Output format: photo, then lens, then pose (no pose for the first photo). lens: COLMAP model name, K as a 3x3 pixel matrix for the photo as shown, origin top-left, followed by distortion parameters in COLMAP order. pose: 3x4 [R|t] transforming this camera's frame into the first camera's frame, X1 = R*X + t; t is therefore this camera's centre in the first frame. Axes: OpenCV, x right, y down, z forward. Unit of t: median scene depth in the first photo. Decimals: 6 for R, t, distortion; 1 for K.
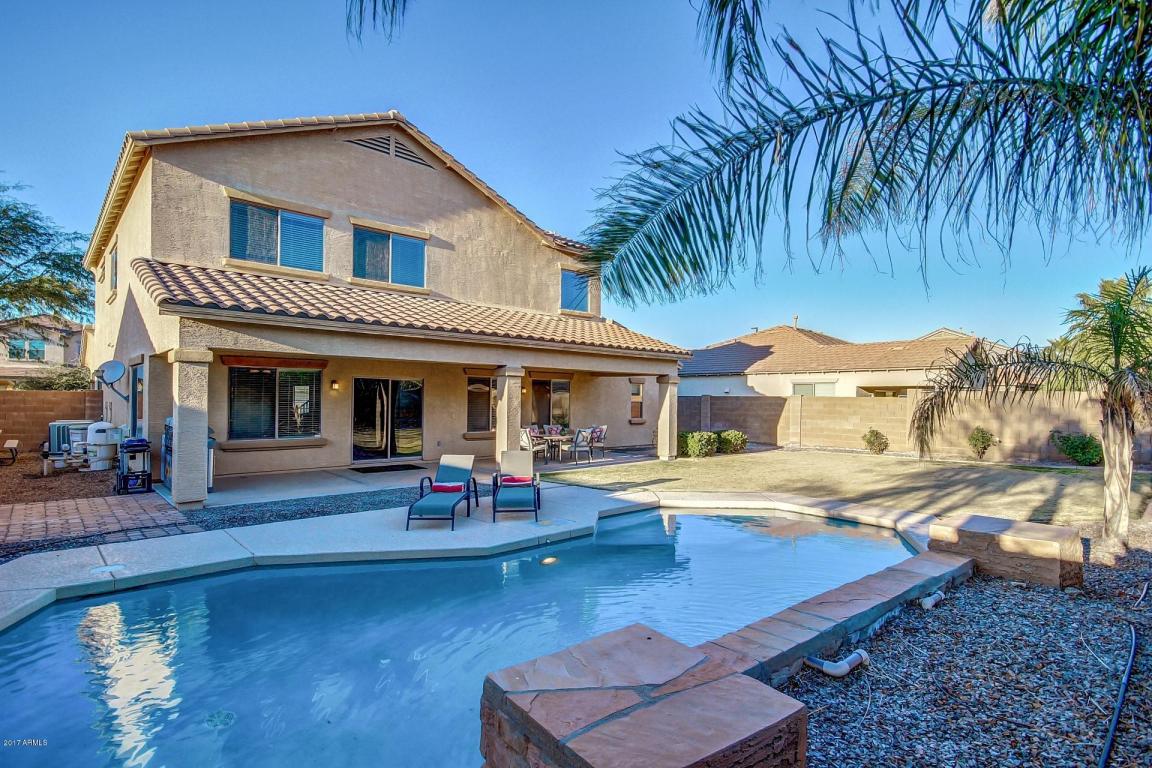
lens RADIAL K [[581.0, 0, 571.3], [0, 581.0, 398.6], [0, 0, 1]] dist [0.001488, 0.000323]
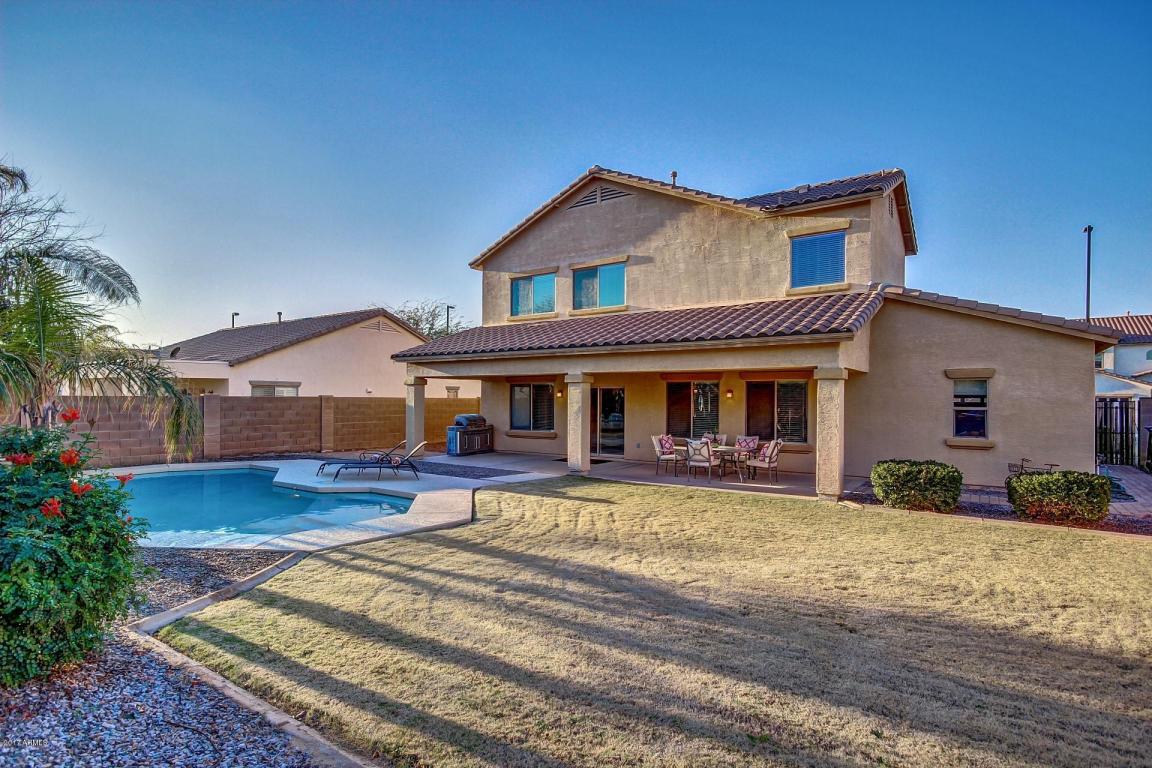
lens RADIAL K [[581.0, 0, 571.3], [0, 581.0, 398.6], [0, 0, 1]] dist [0.001488, 0.000323]
pose [[0.213651, -0.015542, -0.976786, 0.827922], [-0.003542, 0.999855, -0.016684, 0.007272], [0.976904, 0.007025, 0.213565, 0.677157]]
